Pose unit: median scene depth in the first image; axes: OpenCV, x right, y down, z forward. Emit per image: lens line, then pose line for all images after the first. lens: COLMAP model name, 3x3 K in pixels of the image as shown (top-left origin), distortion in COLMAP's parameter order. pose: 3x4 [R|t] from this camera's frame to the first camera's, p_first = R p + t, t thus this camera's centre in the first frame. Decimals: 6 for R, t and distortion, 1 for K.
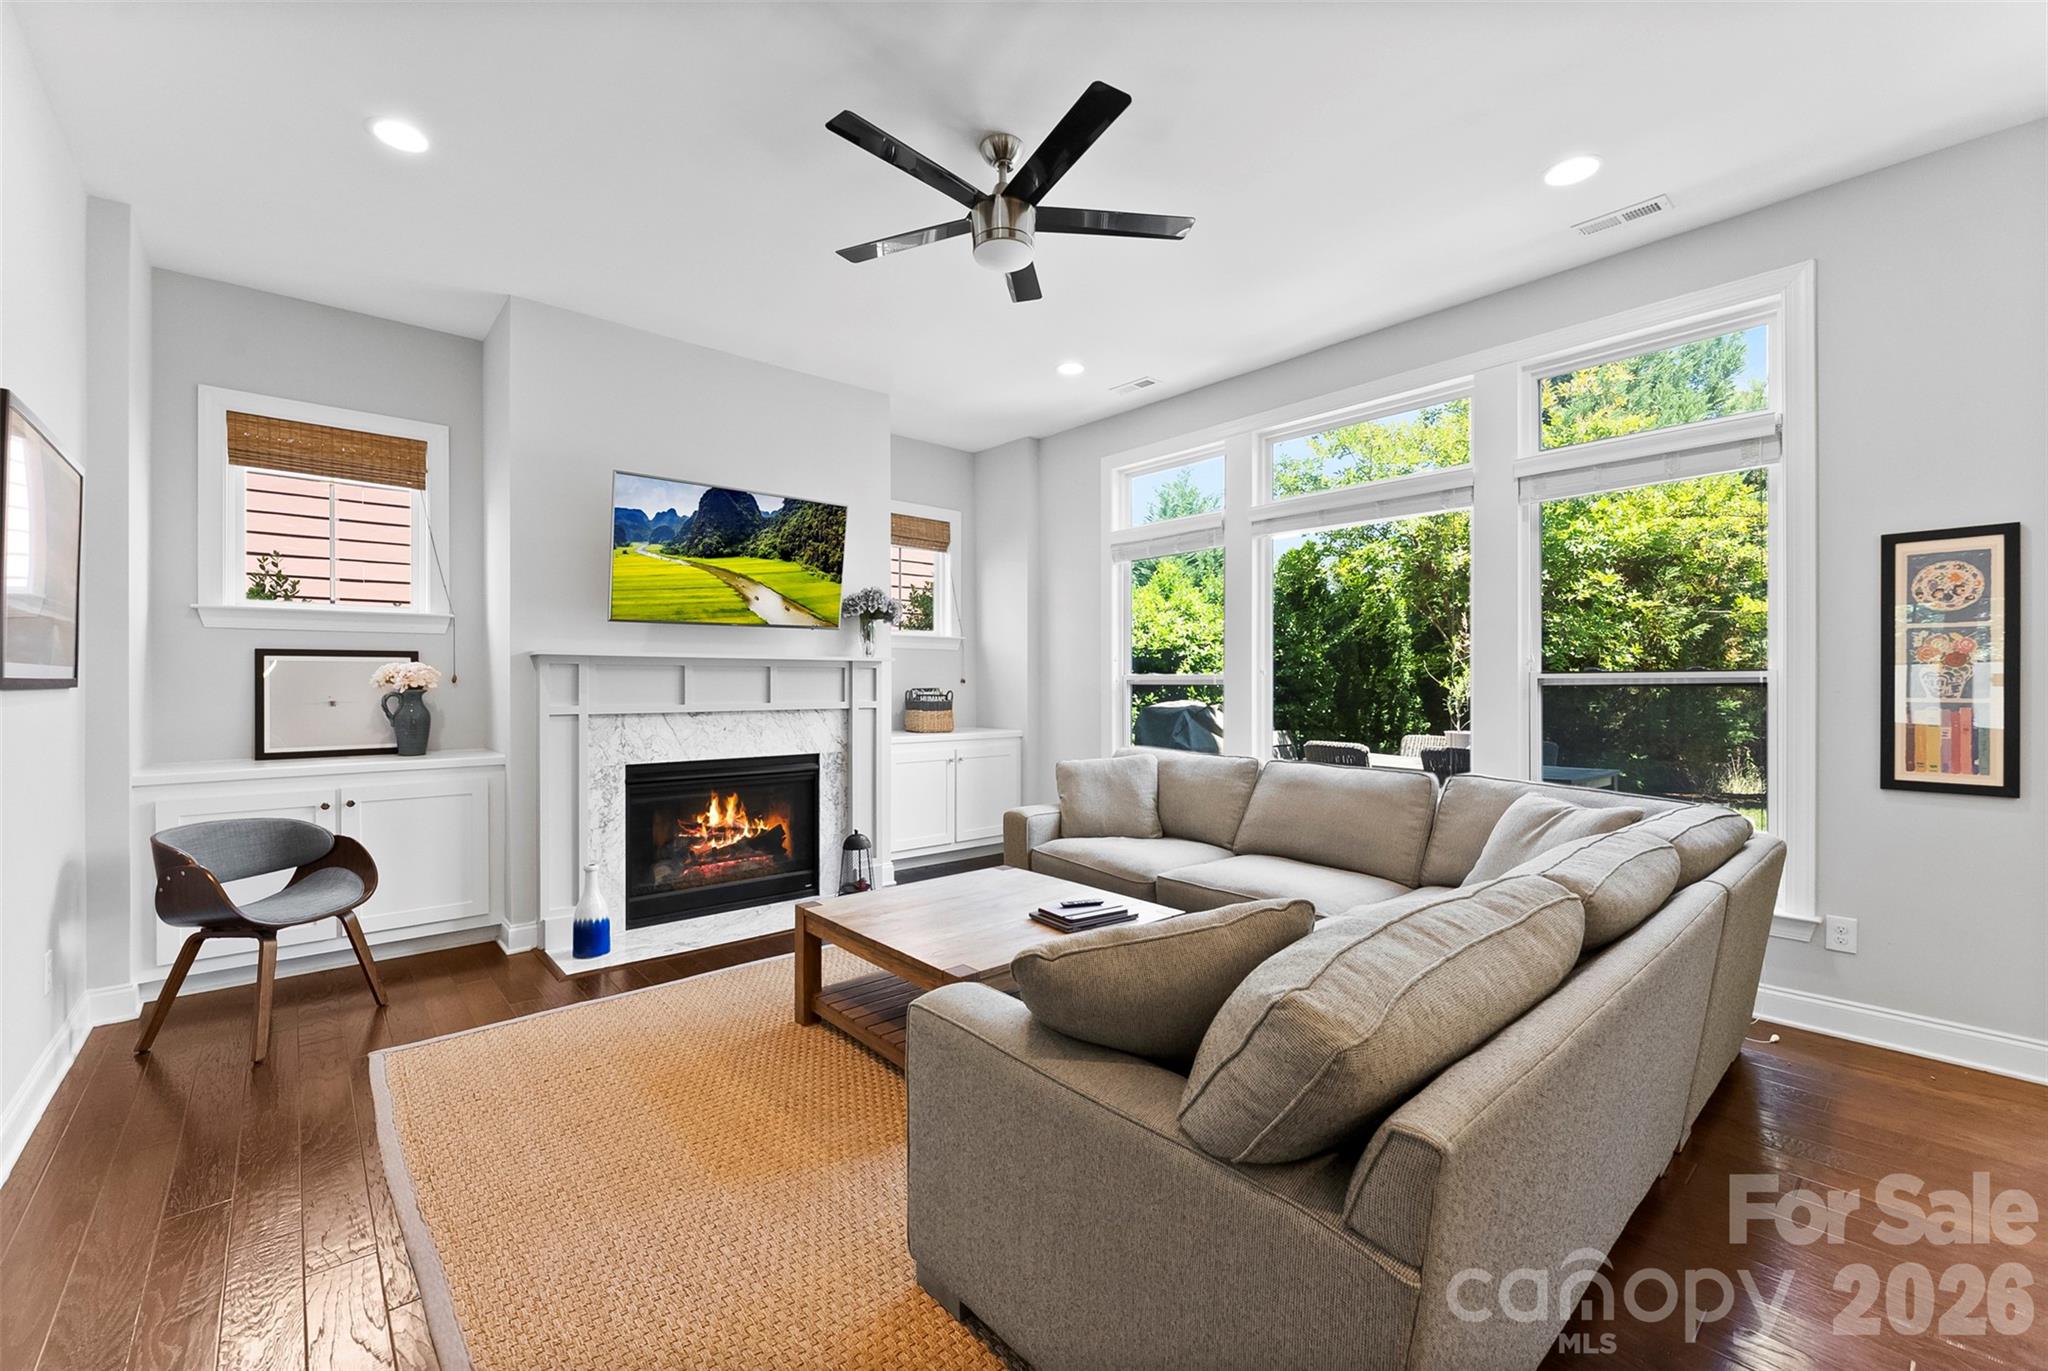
lens RADIAL K [[846.8, 0, 1016.9], [0, 846.8, 680.6], [0, 0, 1]] dist [-0.002469, 0.000648]
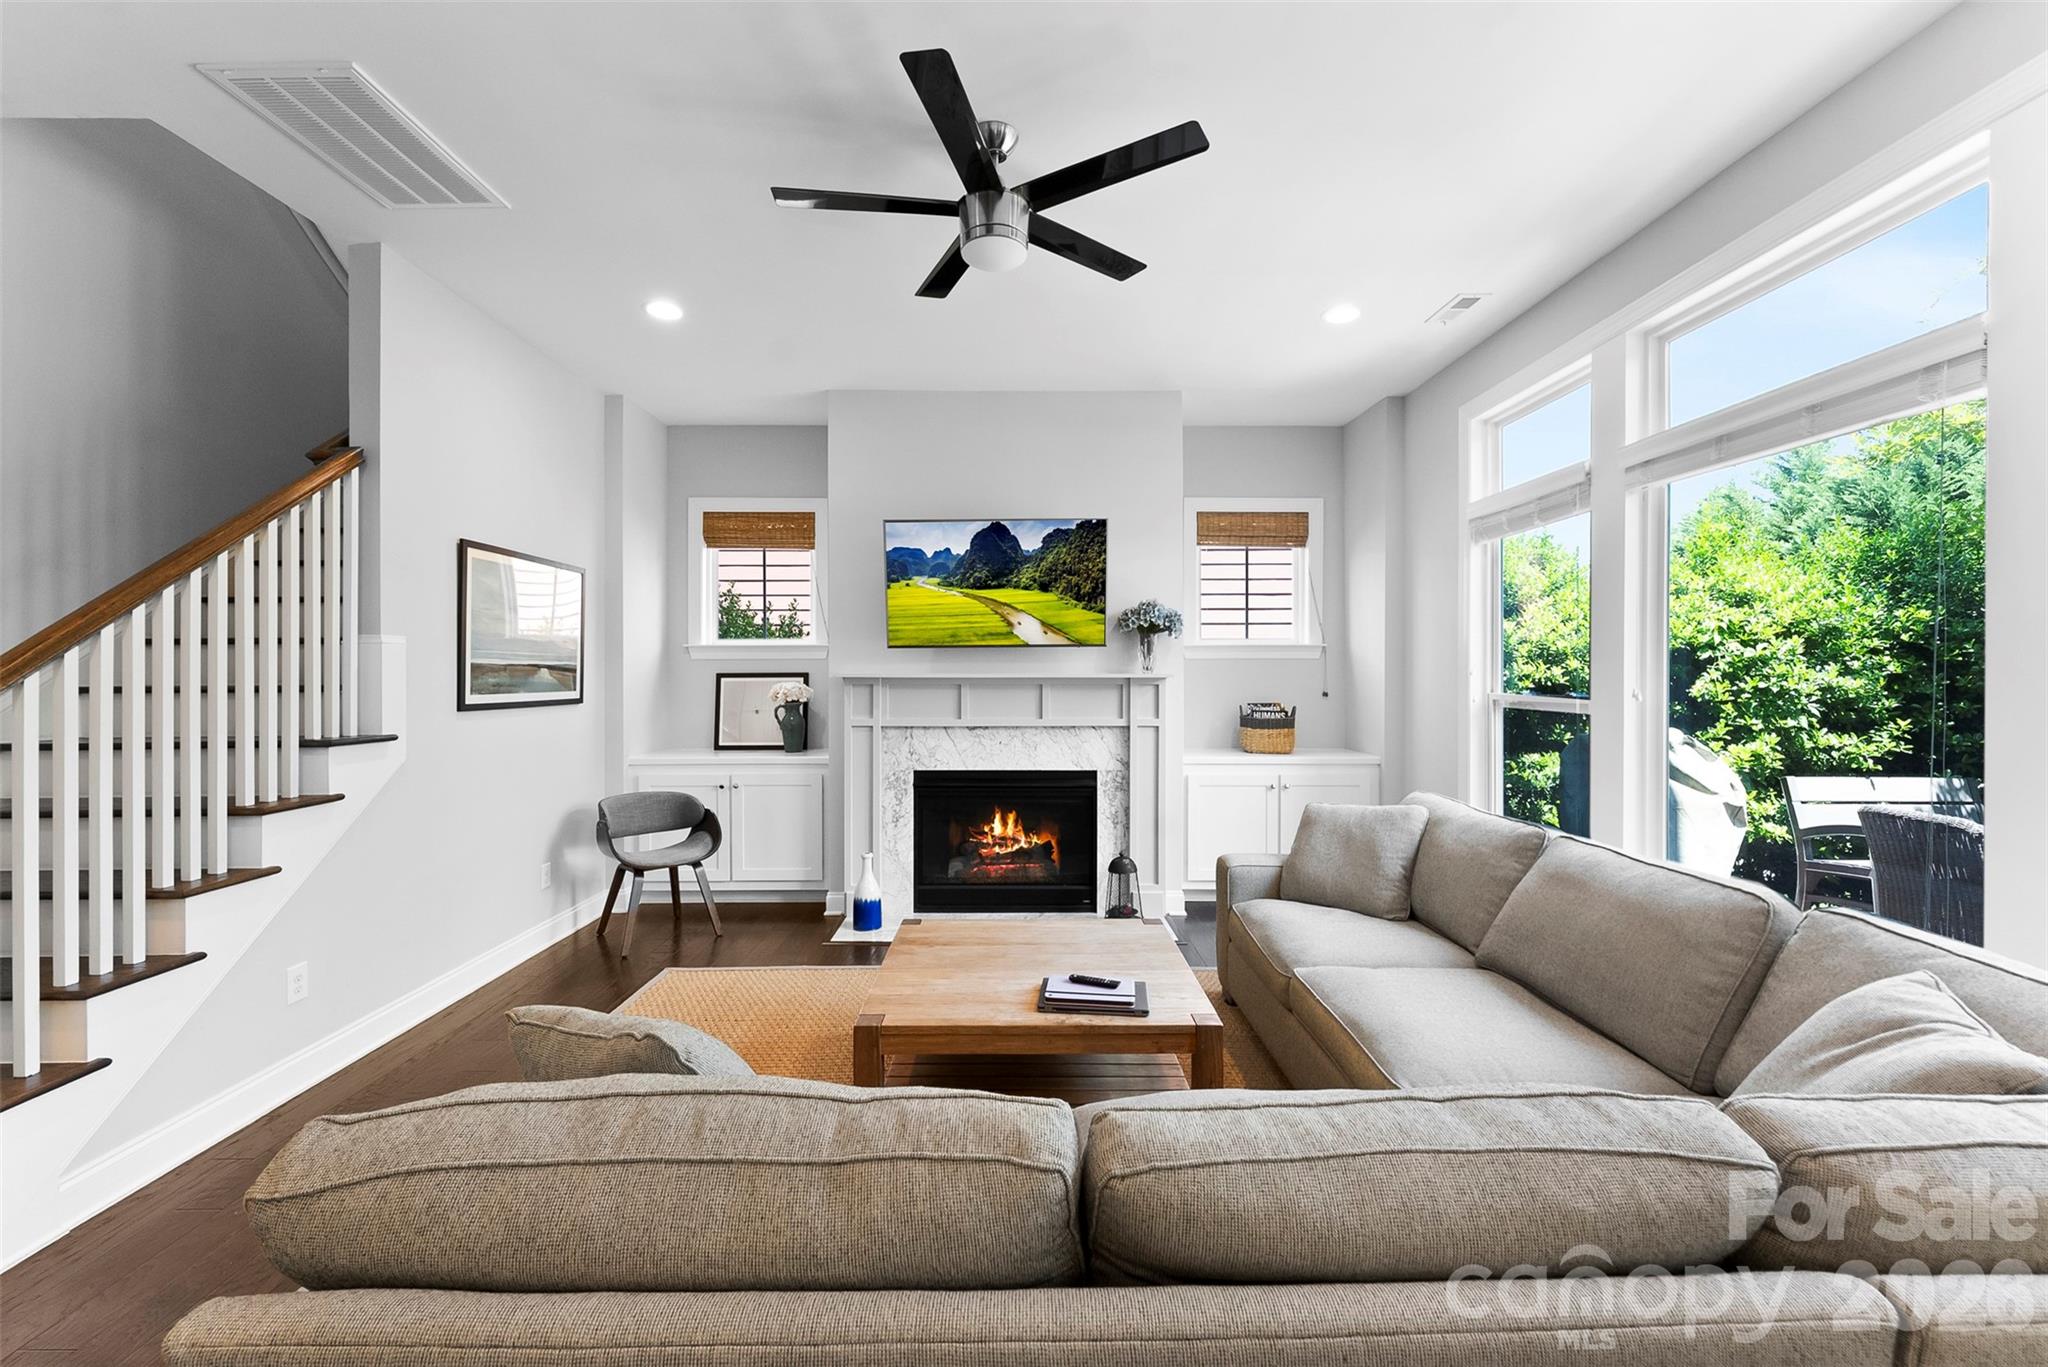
lens RADIAL K [[846.8, 0, 1019.1], [0, 846.8, 681.7], [0, 0, 1]] dist [-0.002469, 0.000648]
pose [[0.756822, 0.004456, -0.653606, 0.382882], [0.001701, 0.999960, 0.008787, -0.030438], [0.653619, -0.007762, 0.756784, 0.205311]]
